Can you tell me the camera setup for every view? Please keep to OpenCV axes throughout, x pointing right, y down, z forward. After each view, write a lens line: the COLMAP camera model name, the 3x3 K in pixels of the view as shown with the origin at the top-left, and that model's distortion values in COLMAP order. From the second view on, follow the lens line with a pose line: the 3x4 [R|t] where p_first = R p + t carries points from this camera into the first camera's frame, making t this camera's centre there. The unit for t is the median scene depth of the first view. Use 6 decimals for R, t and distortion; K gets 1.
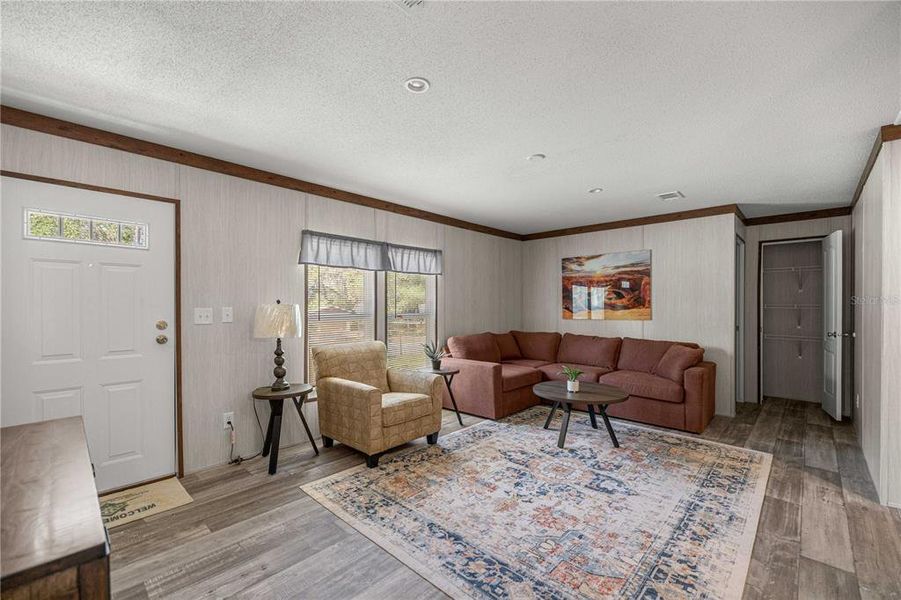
lens RADIAL K [[381.0, 0, 450.6], [0, 381.0, 306.8], [0, 0, 1]] dist [0.000538, -0.000057]
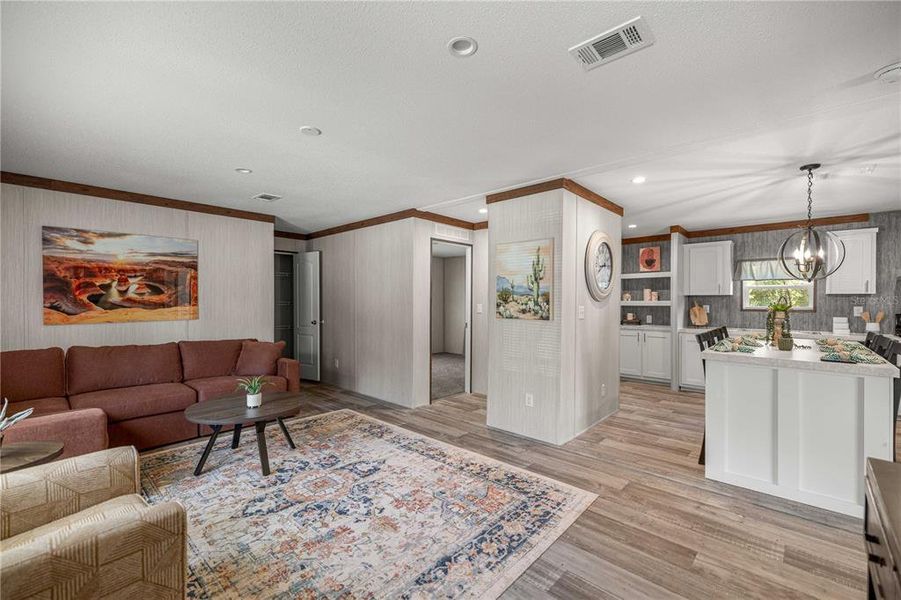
lens RADIAL K [[380.3, 0, 450.5], [0, 380.3, 300.0], [0, 0, 1]] dist [0.000436, 0.000158]
pose [[-0.009260, 0.003372, 0.999951, -0.579558], [0.003252, 0.999989, -0.003342, -0.007966], [-0.999952, 0.003221, -0.009271, 0.644451]]
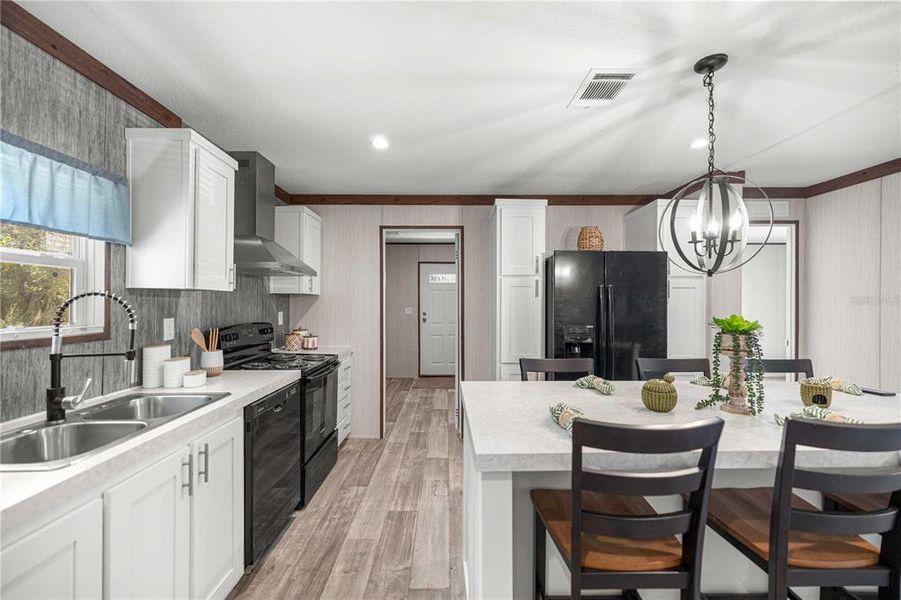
lens RADIAL K [[377.9, 0, 448.7], [0, 377.9, 303.2], [0, 0, 1]] dist [-0.002524, -0.000096]
pose [[-0.722435, -0.003200, -0.691432, 1.033874], [-0.007947, 0.999962, 0.003675, -0.014482], [0.691393, 0.008150, -0.722432, -0.166507]]
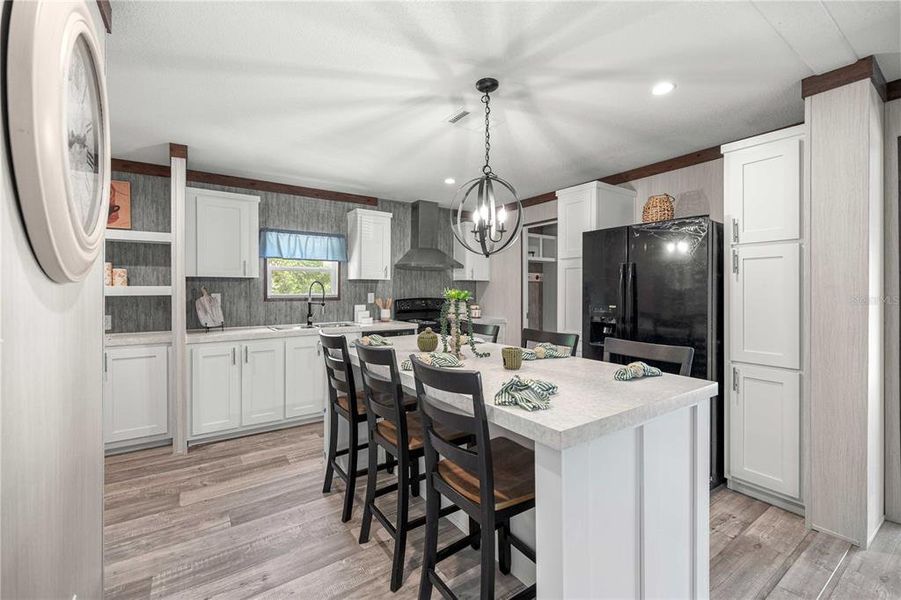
lens RADIAL K [[379.8, 0, 448.7], [0, 379.8, 294.5], [0, 0, 1]] dist [0.000976, 0.000145]
pose [[-0.977155, -0.003160, 0.212505, 0.323487], [0.000646, 0.999841, 0.017839, -0.001590], [-0.212528, 0.017569, -0.976997, 0.367899]]
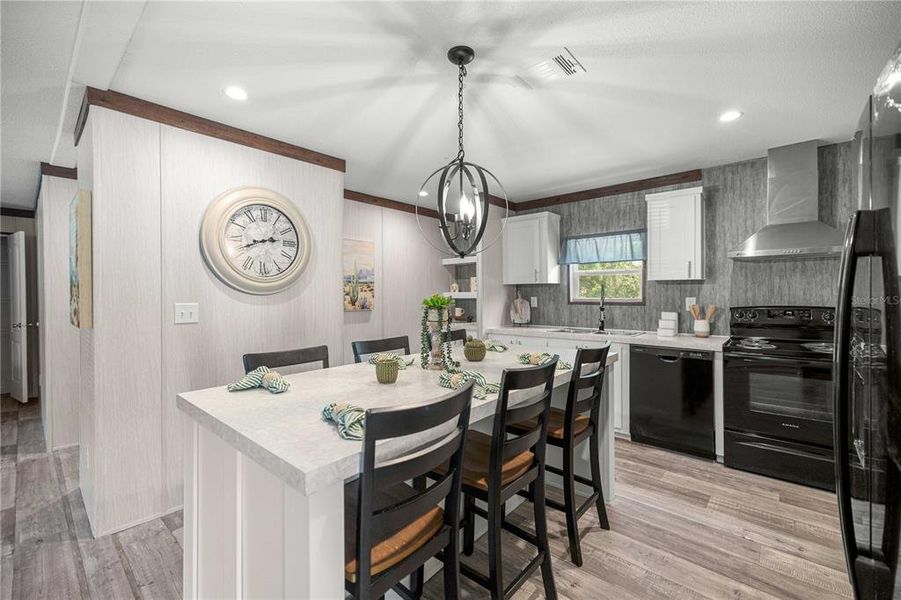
lens RADIAL K [[379.8, 0, 448.7], [0, 379.8, 294.5], [0, 0, 1]] dist [0.000976, 0.000145]
pose [[-0.032125, -0.002877, 0.999480, -0.161565], [0.013885, 0.999898, 0.003325, -0.003090], [-0.999387, 0.013985, -0.032082, -0.257367]]
